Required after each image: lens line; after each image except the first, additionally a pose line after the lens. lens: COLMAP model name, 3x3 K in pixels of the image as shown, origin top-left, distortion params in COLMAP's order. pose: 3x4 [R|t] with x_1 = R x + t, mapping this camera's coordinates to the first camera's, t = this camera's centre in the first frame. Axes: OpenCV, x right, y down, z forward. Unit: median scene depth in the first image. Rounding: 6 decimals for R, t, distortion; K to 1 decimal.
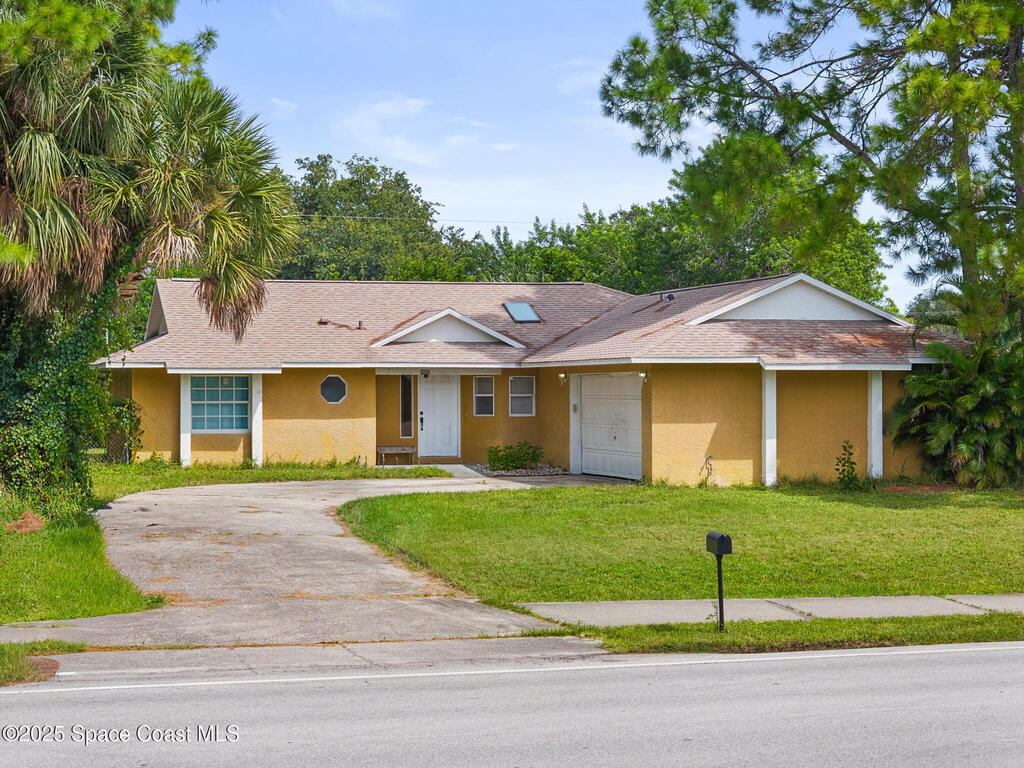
lens RADIAL K [[2034.4, 0, 512.0], [0, 2034.4, 384.0], [0, 0, 1]] dist [-0.176991, 0.290838]
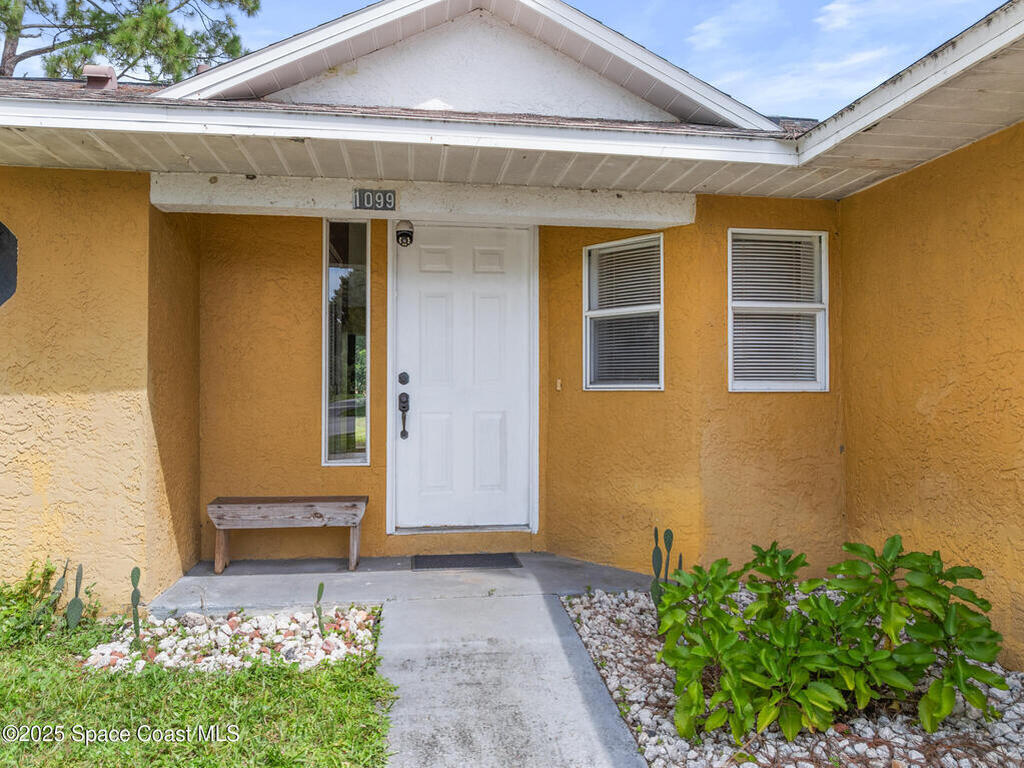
lens RADIAL K [[719.3, 0, 516.9], [0, 719.3, 379.8], [0, 0, 1]] dist [-0.037364, -0.001114]
pose [[0.992260, 0.004714, -0.124090, -0.016800], [-0.005621, 0.999960, -0.006960, 0.016186], [0.124053, 0.007604, 0.992247, 0.959542]]
